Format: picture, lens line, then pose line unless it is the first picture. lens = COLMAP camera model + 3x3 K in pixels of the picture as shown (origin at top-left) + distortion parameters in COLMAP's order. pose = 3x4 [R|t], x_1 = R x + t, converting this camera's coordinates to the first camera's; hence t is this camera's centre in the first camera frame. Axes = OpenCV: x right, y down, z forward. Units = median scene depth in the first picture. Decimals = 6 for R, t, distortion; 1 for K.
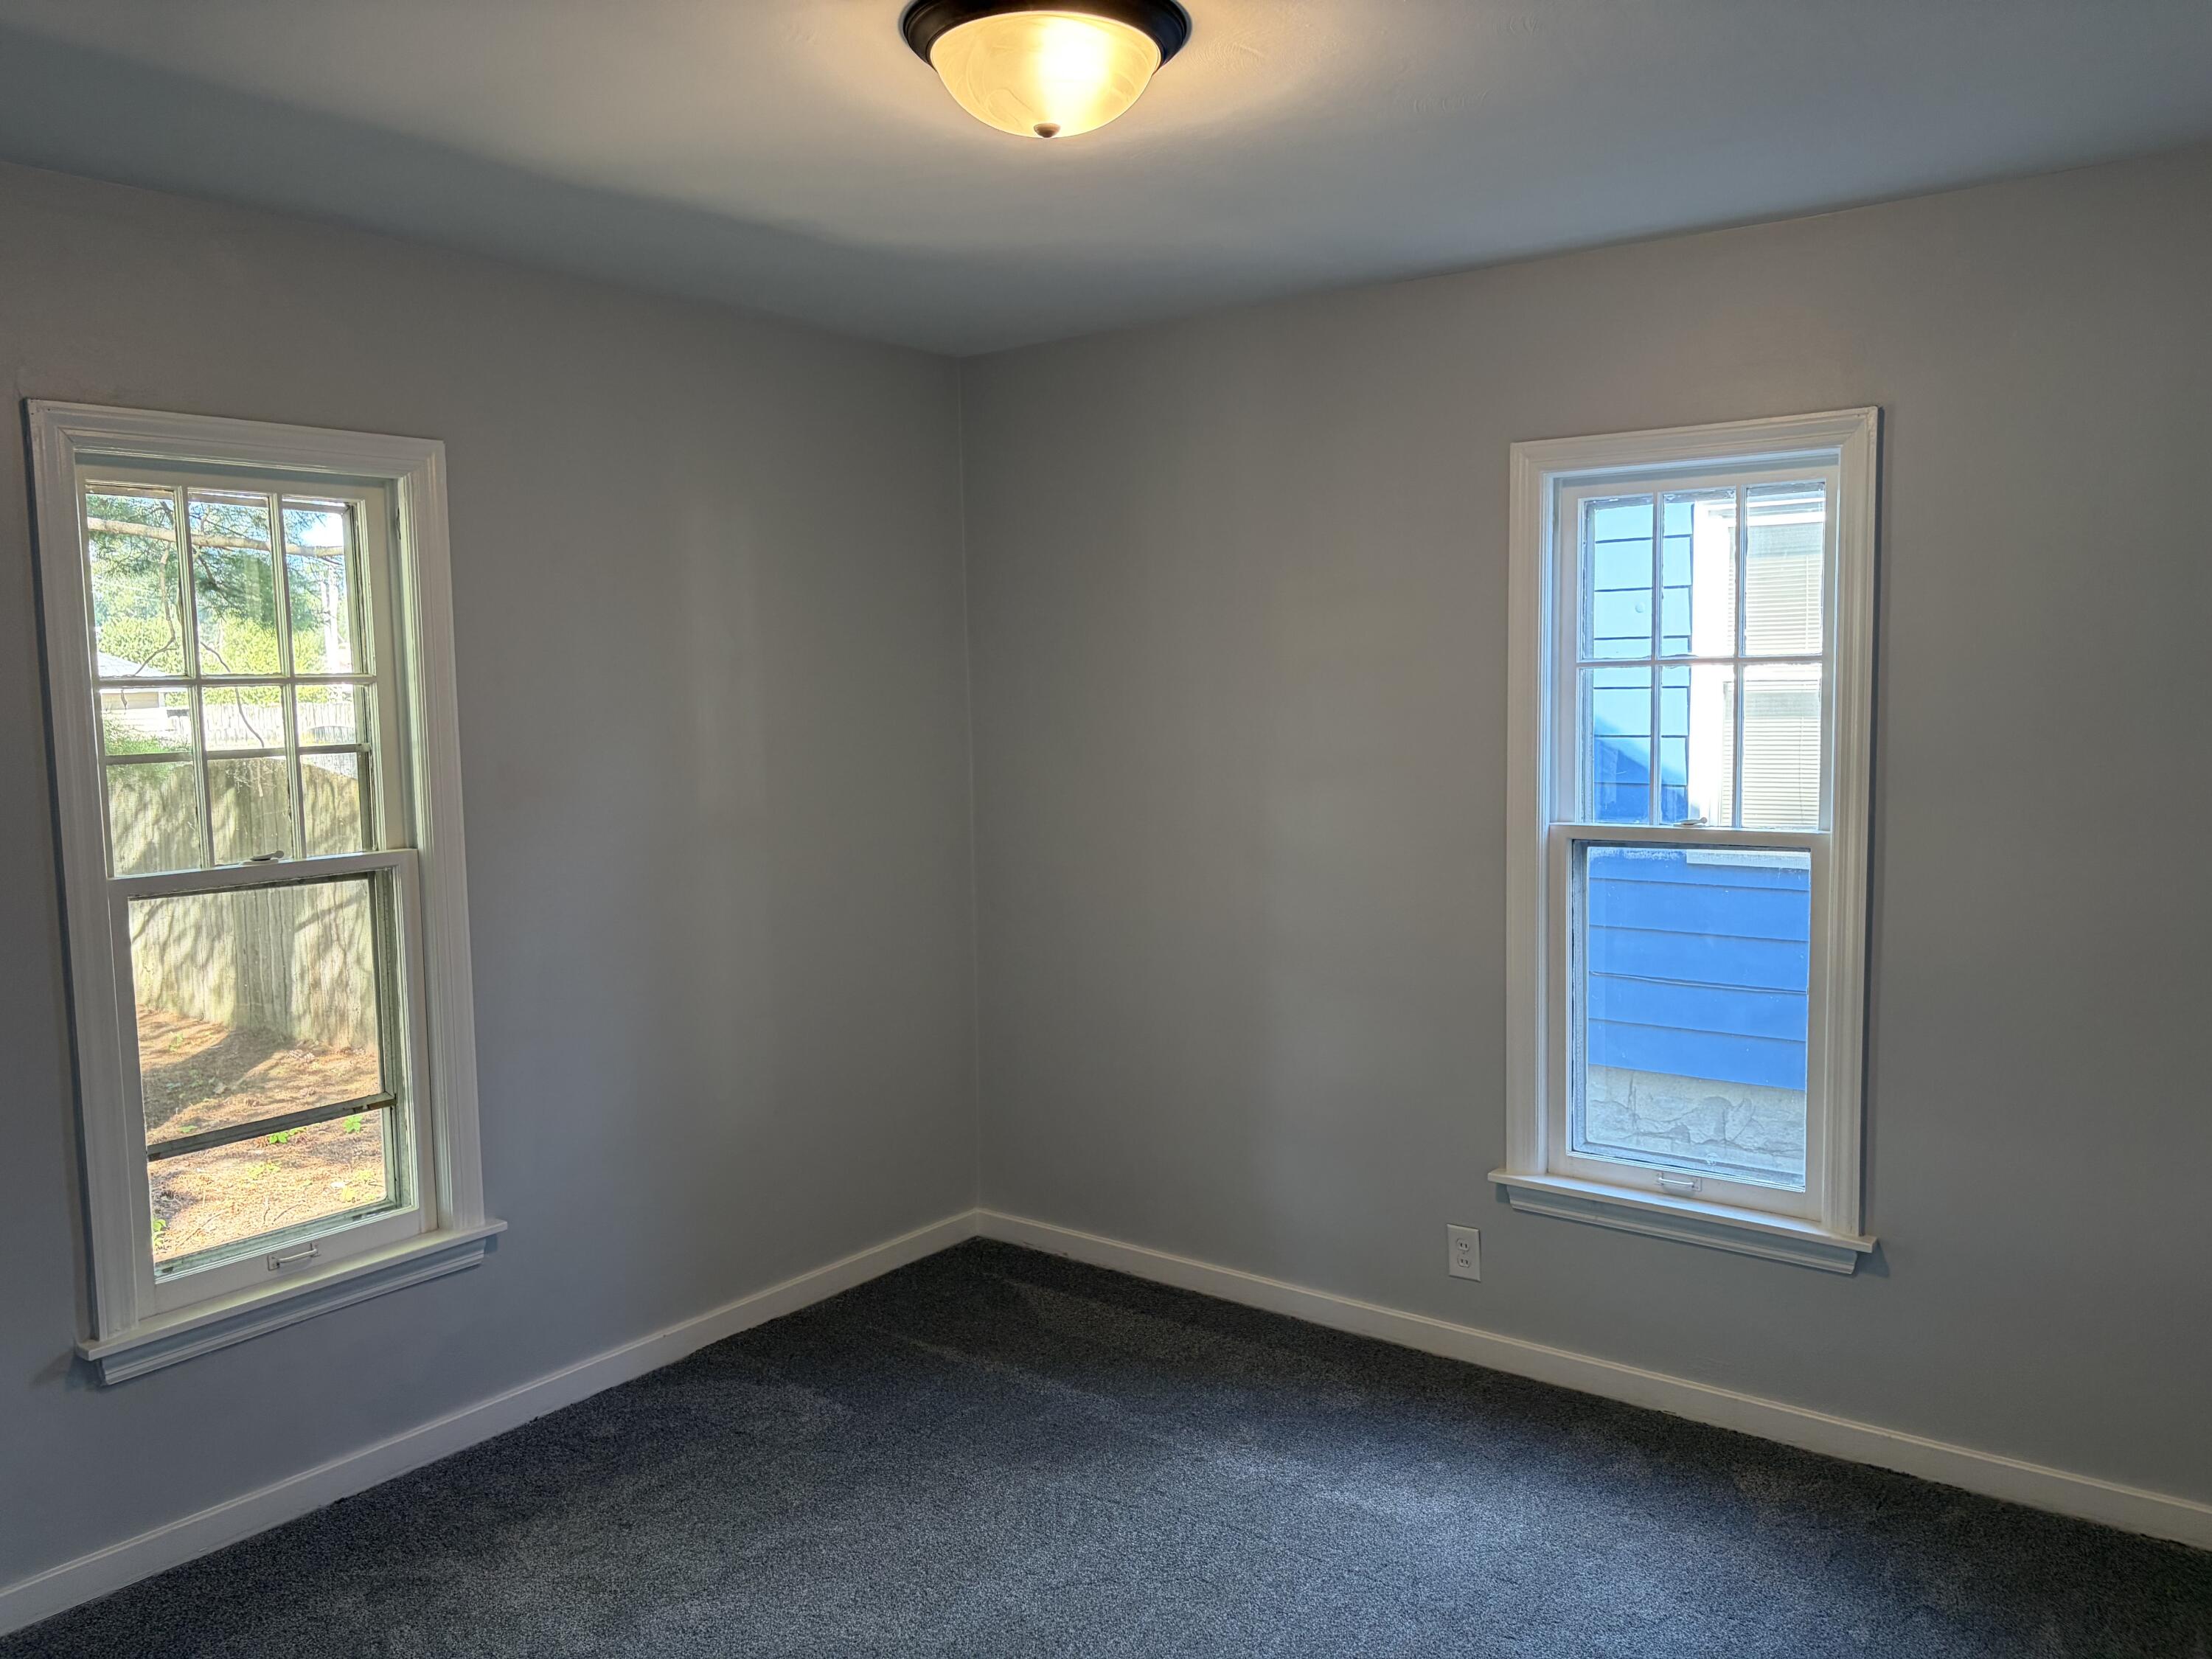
lens RADIAL K [[1681.3, 0, 1098.9], [0, 1681.3, 838.4], [0, 0, 1]] dist [0.036756, -0.036179]
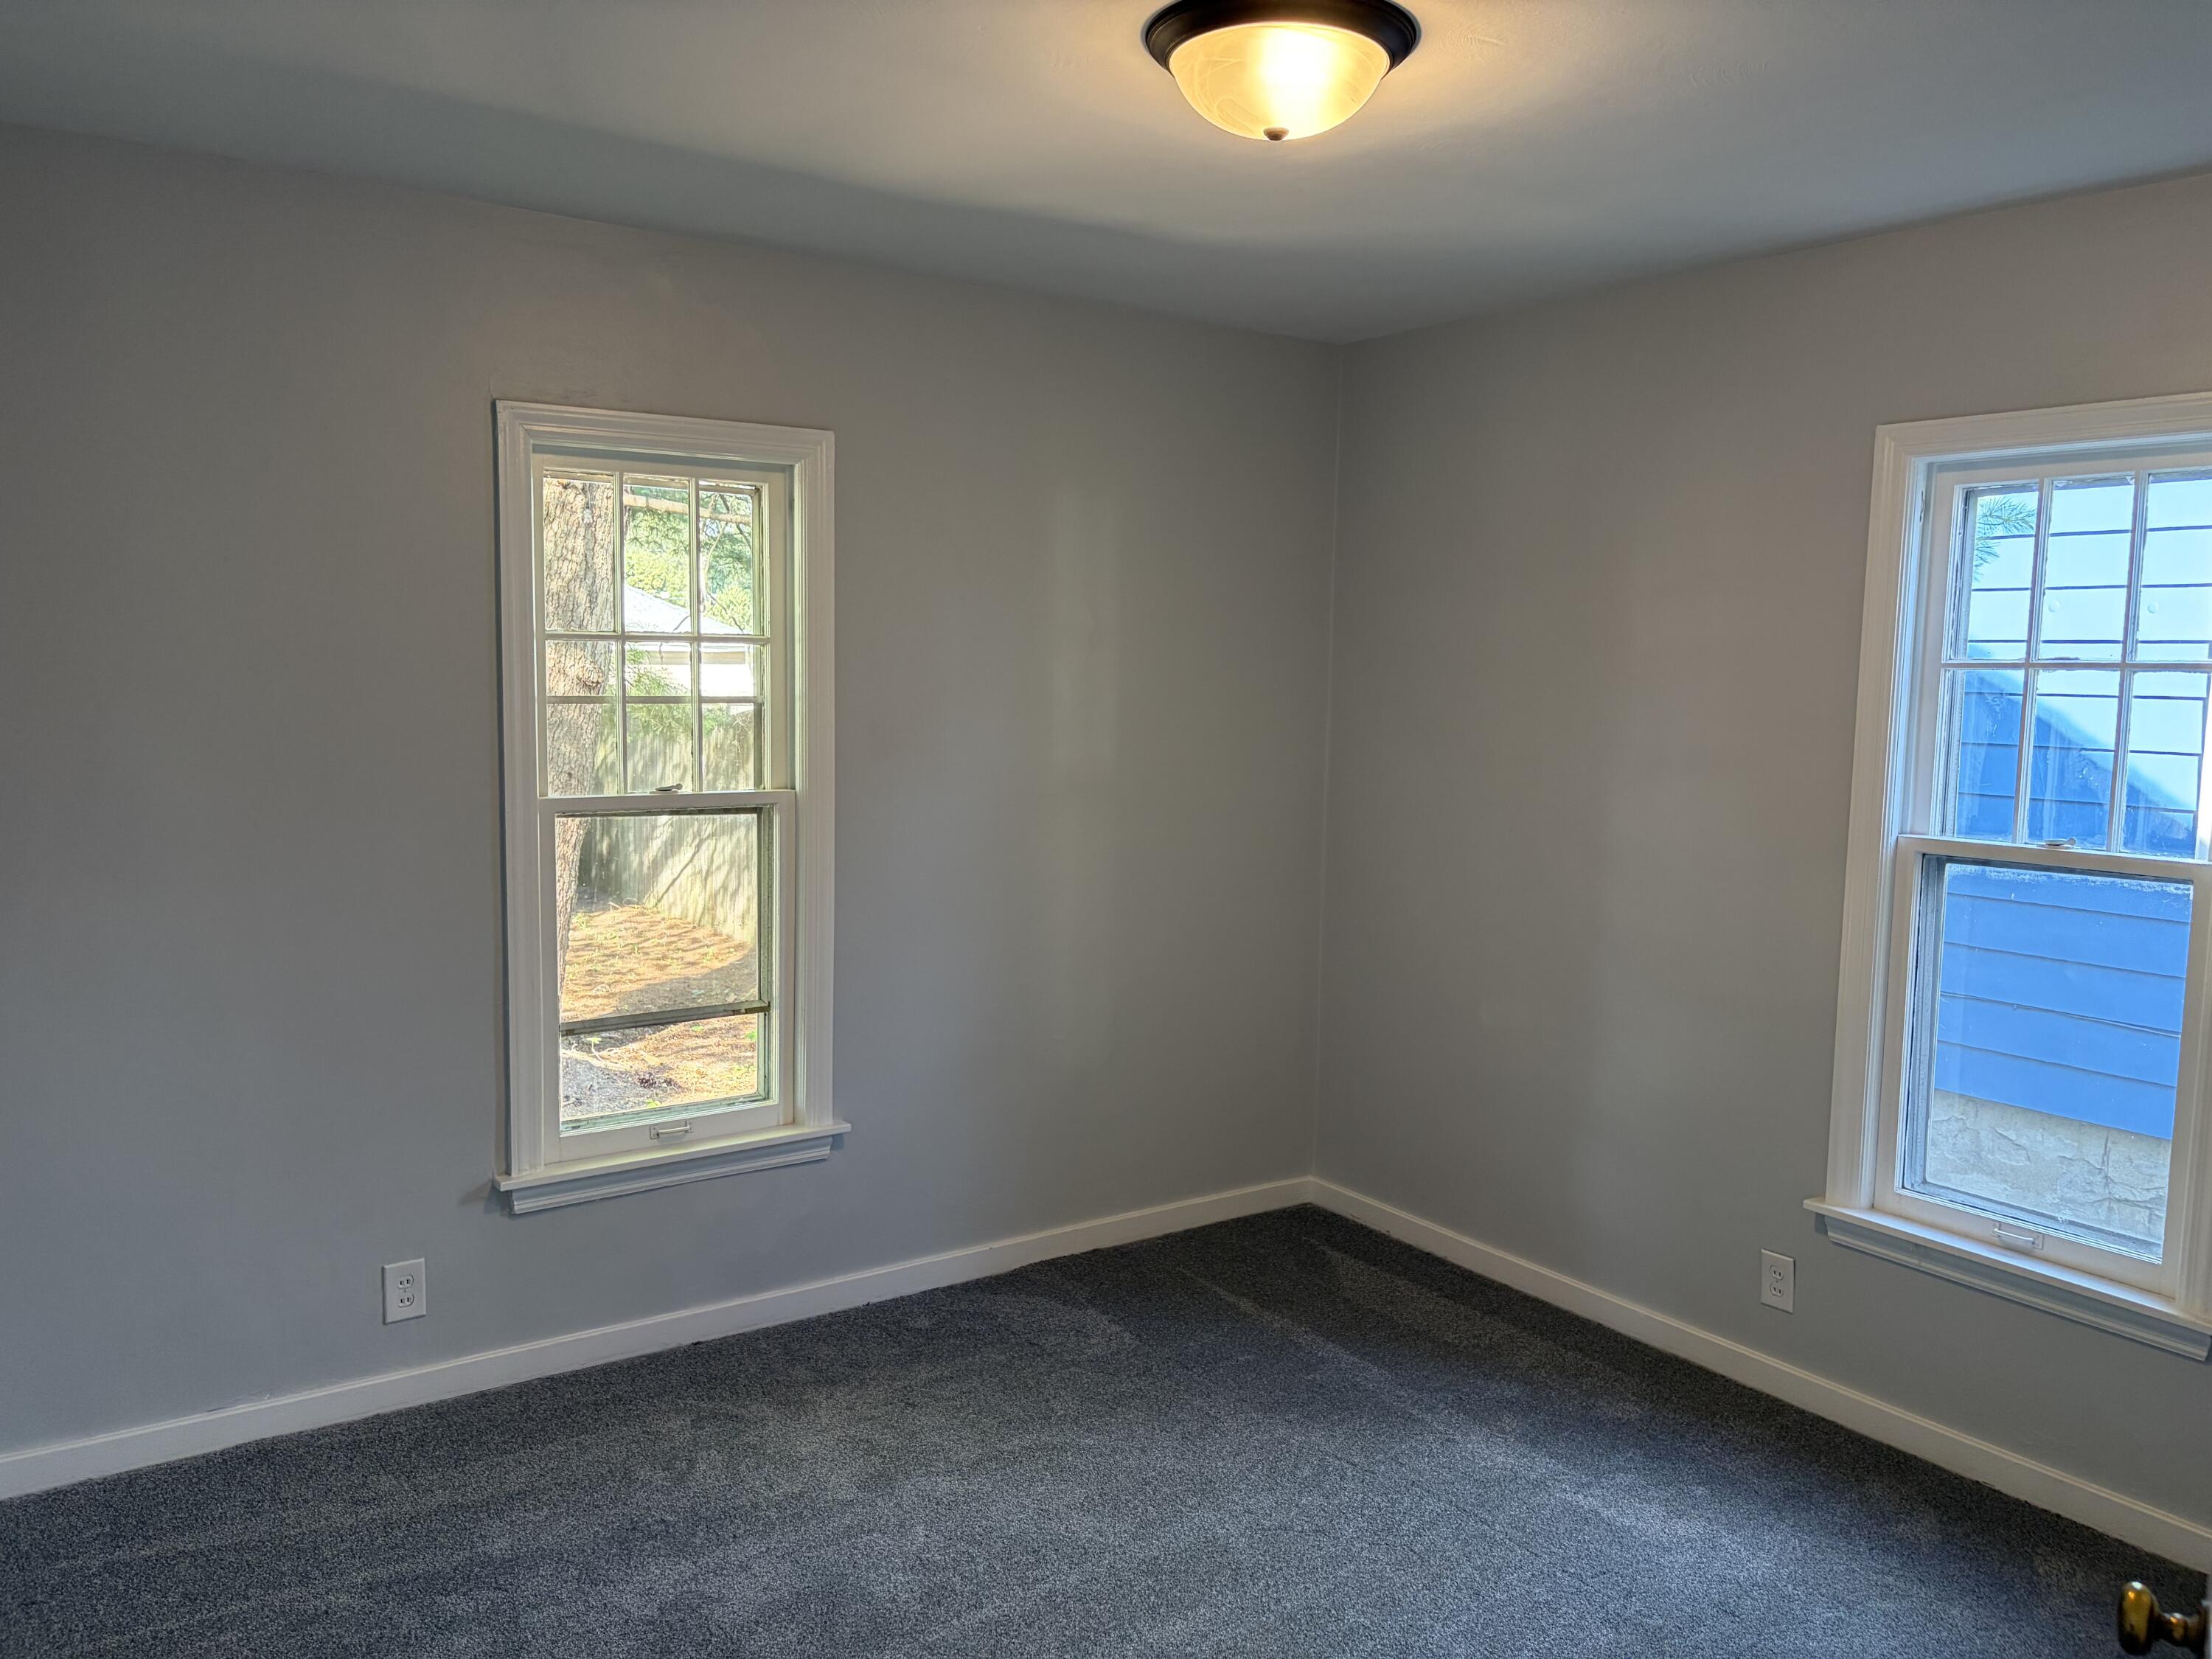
lens RADIAL K [[1681.3, 0, 1103.1], [0, 1681.3, 833.1], [0, 0, 1]] dist [0.036756, -0.036179]
pose [[0.951423, 0.066323, -0.300657, 0.138357], [-0.064287, 0.997792, 0.016671, 0.003061], [0.301099, 0.003467, 0.953587, -0.023129]]
